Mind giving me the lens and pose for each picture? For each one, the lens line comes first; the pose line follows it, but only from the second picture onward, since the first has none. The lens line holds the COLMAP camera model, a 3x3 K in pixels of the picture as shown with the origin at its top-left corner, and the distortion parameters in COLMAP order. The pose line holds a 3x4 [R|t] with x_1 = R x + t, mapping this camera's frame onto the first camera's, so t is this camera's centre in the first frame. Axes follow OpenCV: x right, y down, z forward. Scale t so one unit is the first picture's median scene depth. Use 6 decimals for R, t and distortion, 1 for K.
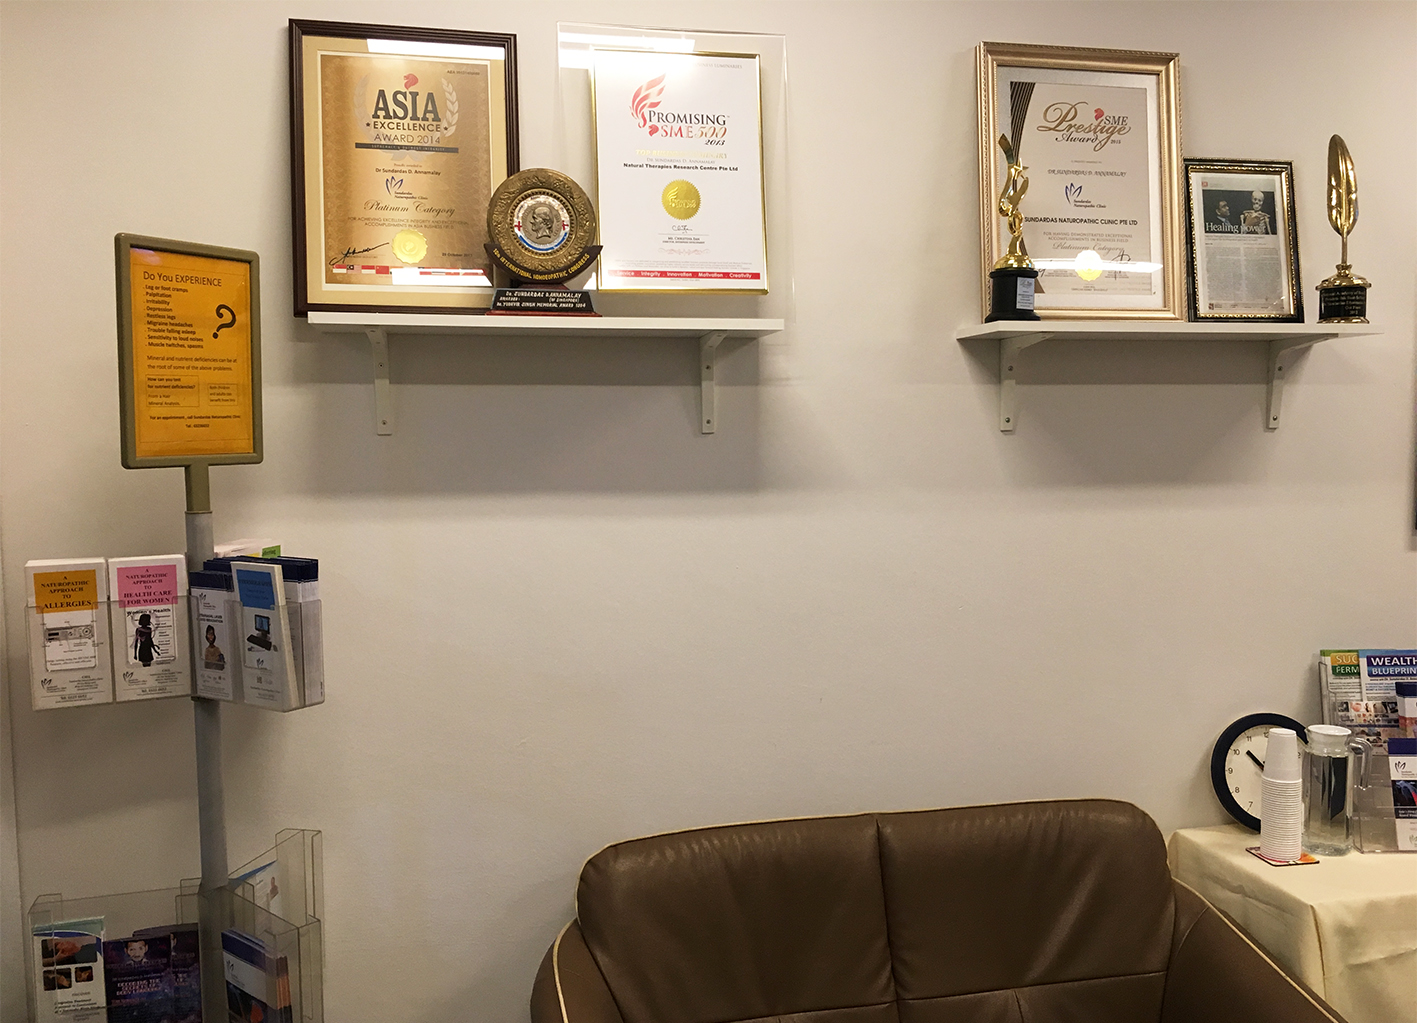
lens RADIAL K [[1254.3, 0, 708.5], [0, 1254.3, 511.5], [0, 0, 1]] dist [0.002884, -0.006097]
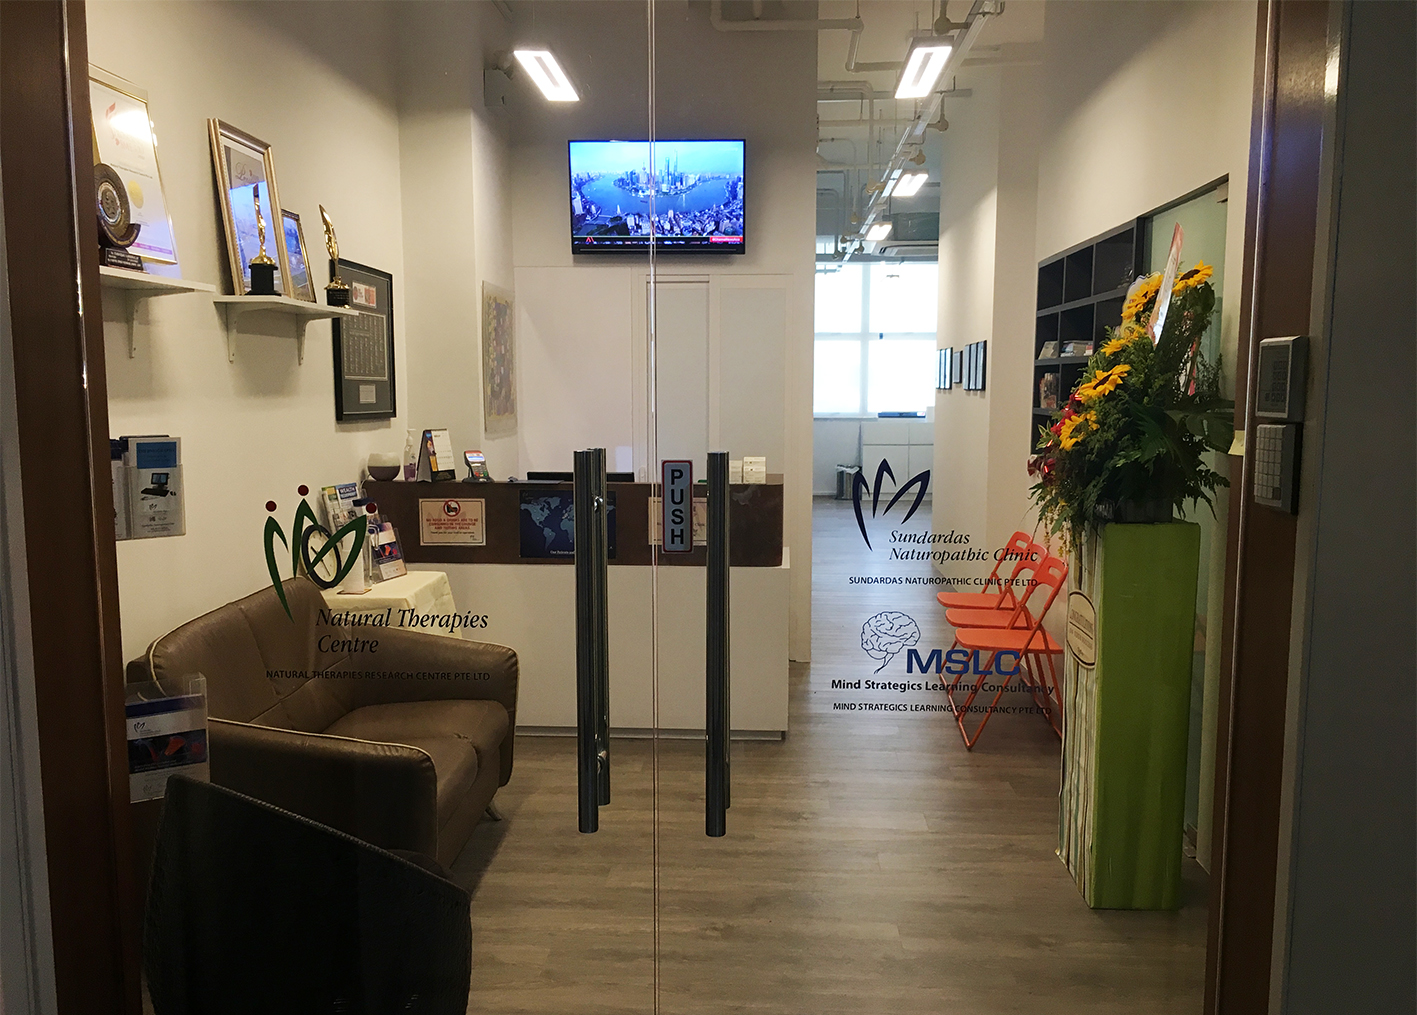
lens RADIAL K [[1199.3, 0, 708.5], [0, 1199.3, 507.5], [0, 0, 1]] dist [0.077634, -0.002660]
pose [[0.239450, -0.097875, 0.965963, -1.103895], [0.076686, 0.993704, 0.081676, 0.039802], [-0.967876, 0.054518, 0.245448, 0.030494]]
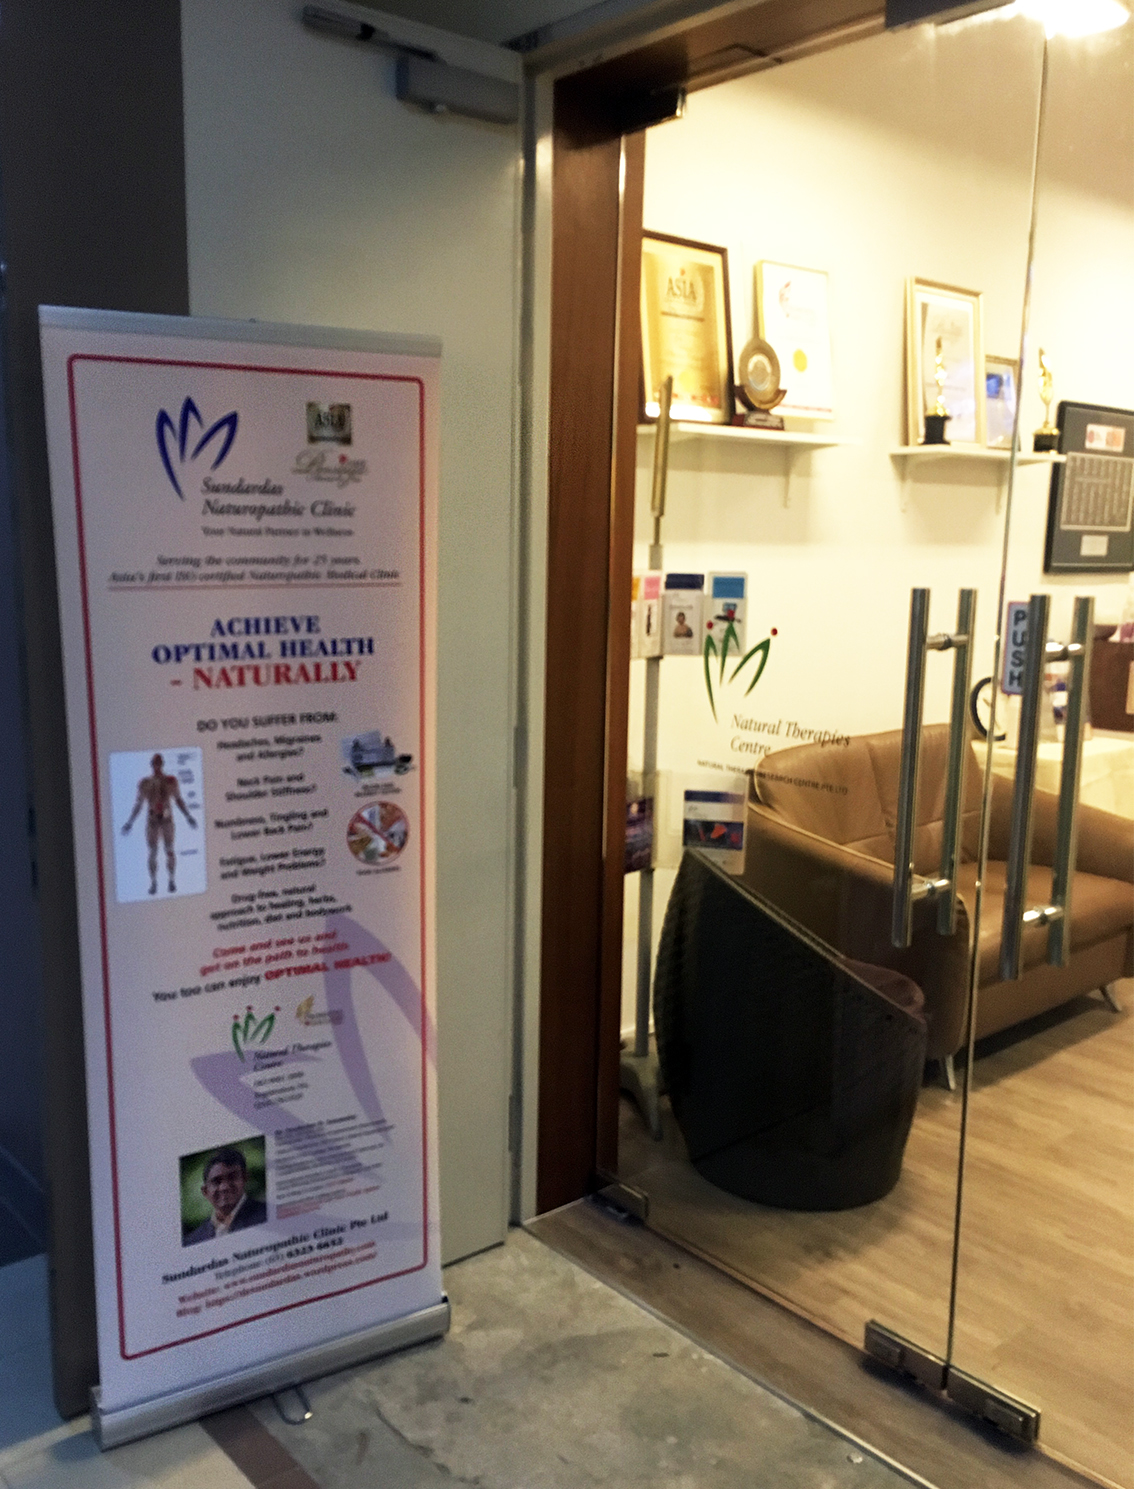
lens RADIAL K [[1356.4, 0, 567.0], [0, 1356.4, 744.5], [0, 0, 1]] dist [0.001213, -0.004185]
pose [[0.863731, -0.064605, 0.499796, -1.049555], [0.025406, 0.996070, 0.084848, 0.079813], [-0.503313, -0.060588, 0.861977, -0.353156]]
